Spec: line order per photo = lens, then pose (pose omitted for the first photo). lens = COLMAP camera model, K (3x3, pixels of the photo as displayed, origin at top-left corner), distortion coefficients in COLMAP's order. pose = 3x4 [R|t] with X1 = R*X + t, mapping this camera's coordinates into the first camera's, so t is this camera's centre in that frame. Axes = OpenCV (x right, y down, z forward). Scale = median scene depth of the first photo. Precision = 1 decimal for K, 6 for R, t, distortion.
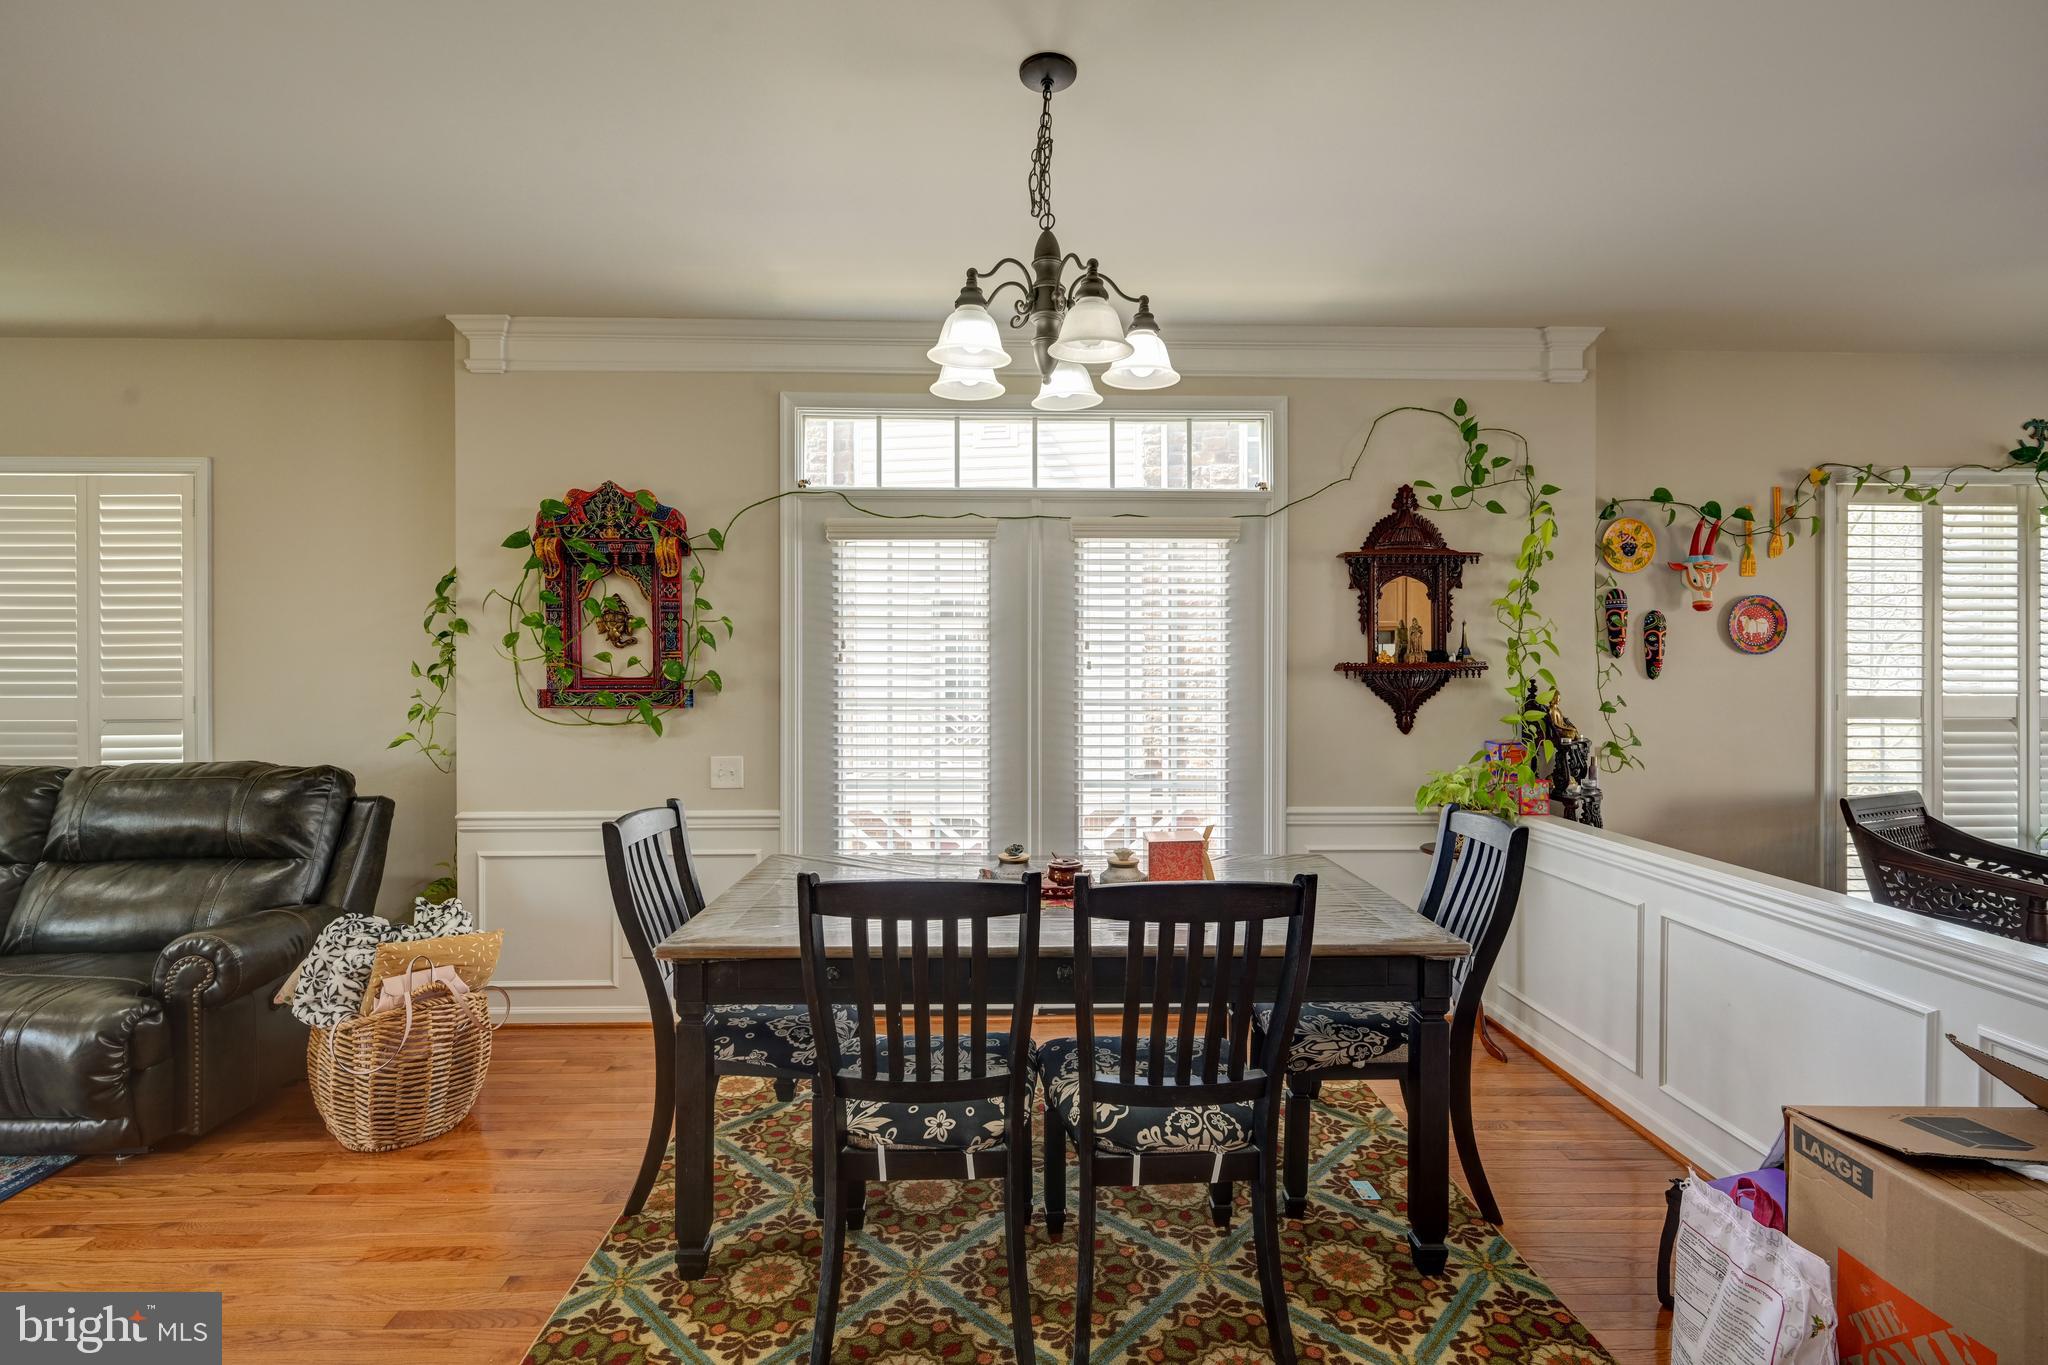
lens RADIAL K [[944.7, 0, 1017.2], [0, 944.7, 677.9], [0, 0, 1]] dist [0.000443, -0.000104]
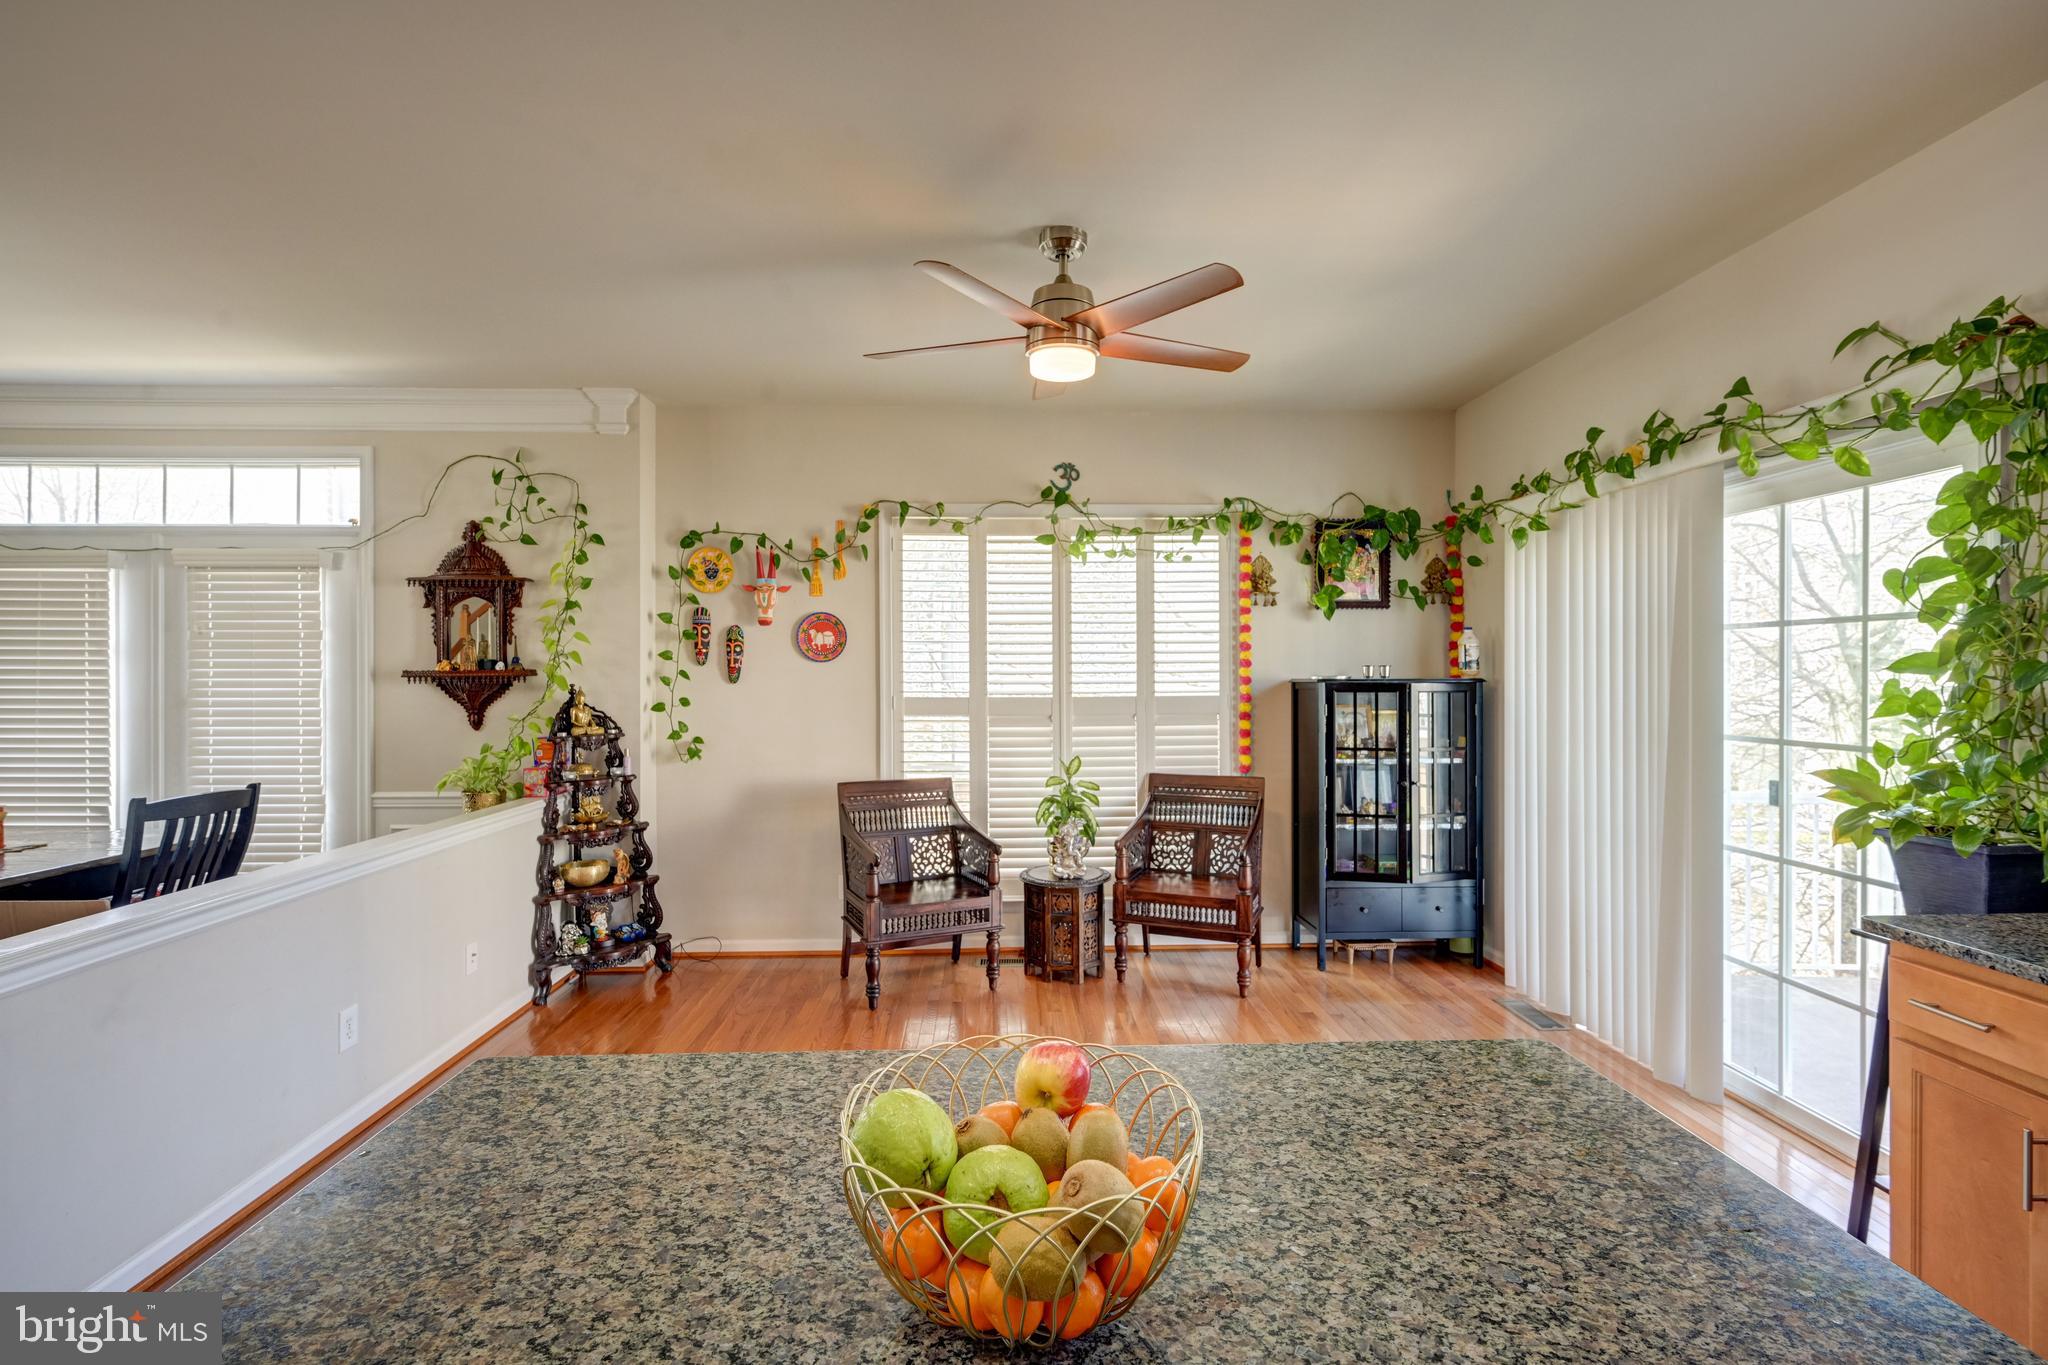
lens RADIAL K [[944.7, 0, 1017.2], [0, 944.7, 677.9], [0, 0, 1]] dist [0.000443, -0.000104]
pose [[0.999948, -0.003092, 0.009679, 1.037482], [0.003177, 0.999957, -0.008761, 0.005892], [-0.009652, 0.008791, 0.999915, -0.184534]]
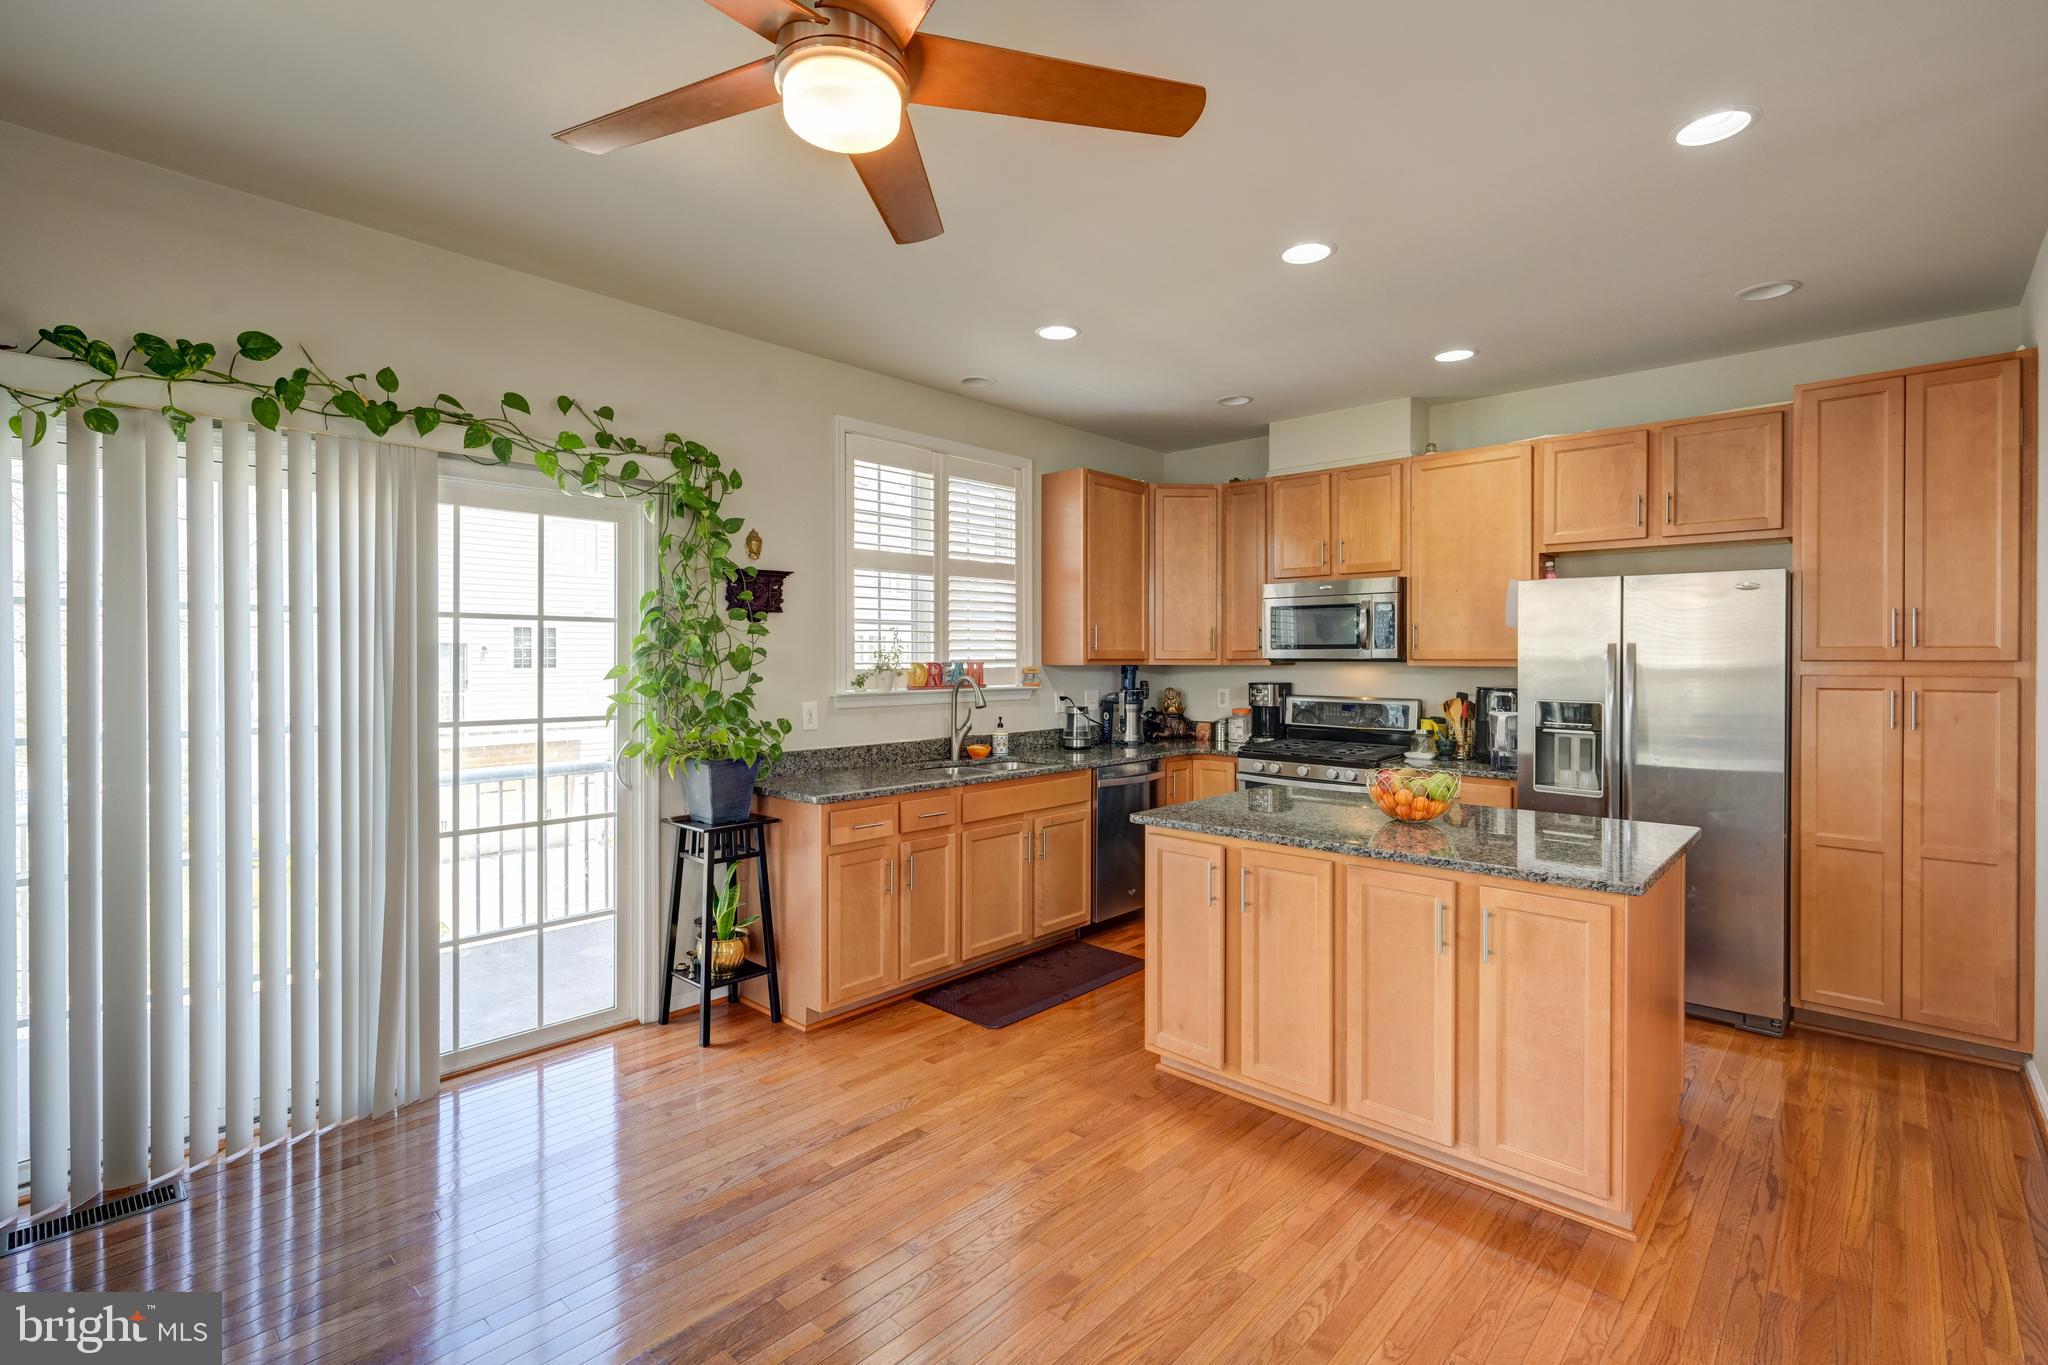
lens RADIAL K [[946.8, 0, 1012.9], [0, 946.8, 668.3], [0, 0, 1]] dist [0.002303, 0.000564]
pose [[-0.712173, -0.009397, 0.701941, 0.740736], [0.005682, 0.999800, 0.019149, -0.009276], [-0.701981, 0.017626, -0.711978, 0.809480]]
